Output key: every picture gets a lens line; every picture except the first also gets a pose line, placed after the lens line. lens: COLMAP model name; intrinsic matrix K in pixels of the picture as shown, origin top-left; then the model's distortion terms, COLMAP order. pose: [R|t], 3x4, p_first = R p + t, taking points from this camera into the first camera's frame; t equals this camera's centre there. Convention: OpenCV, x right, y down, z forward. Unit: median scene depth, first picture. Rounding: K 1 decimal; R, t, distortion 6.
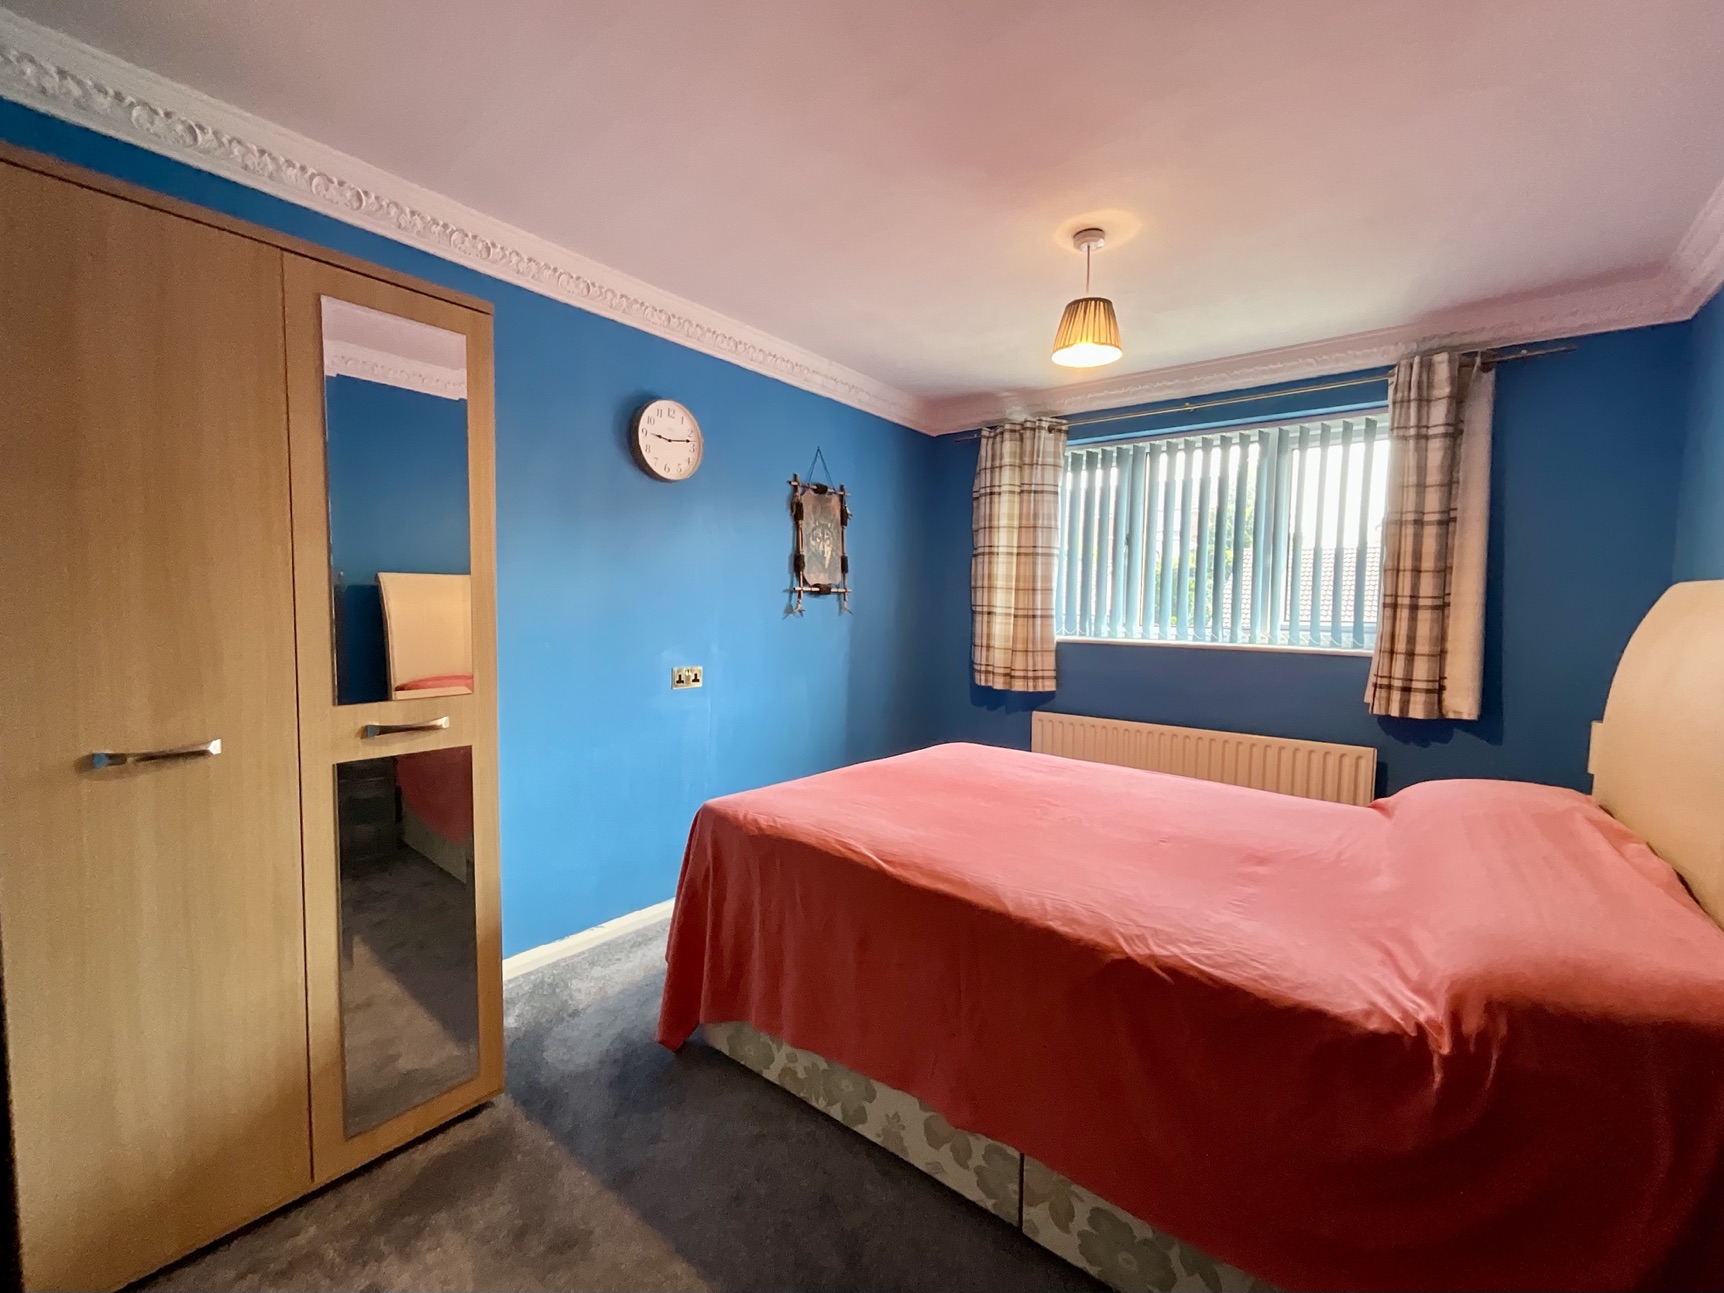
lens RADIAL K [[699.8, 0, 857.3], [0, 699.8, 649.3], [0, 0, 1]] dist [-0.004922, 0.000217]
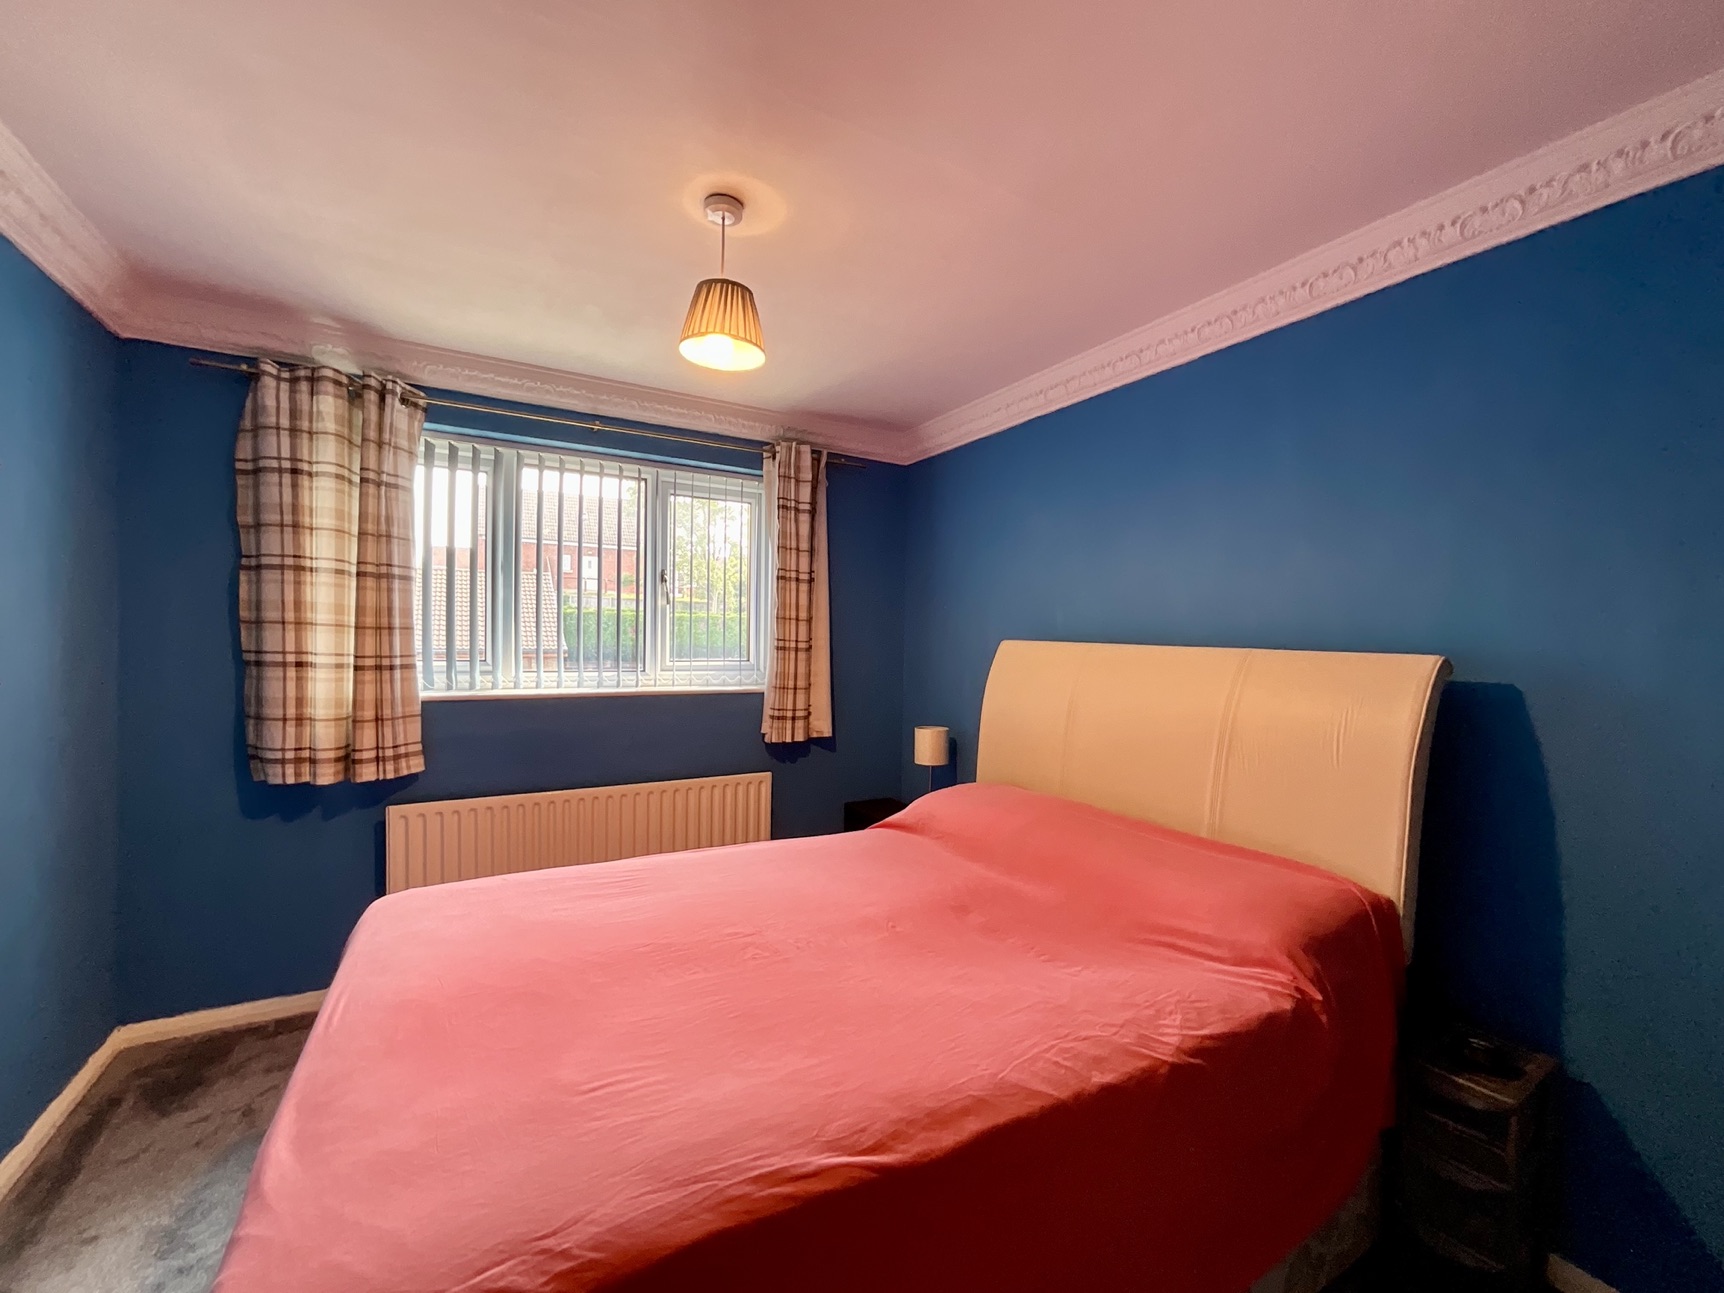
lens RADIAL K [[699.8, 0, 857.3], [0, 699.8, 649.3], [0, 0, 1]] dist [-0.004922, 0.000217]
pose [[0.375187, -0.028357, 0.926515, -0.206591], [0.048697, 0.998755, 0.010849, -0.050341], [-0.925669, 0.041049, 0.376100, 0.328398]]
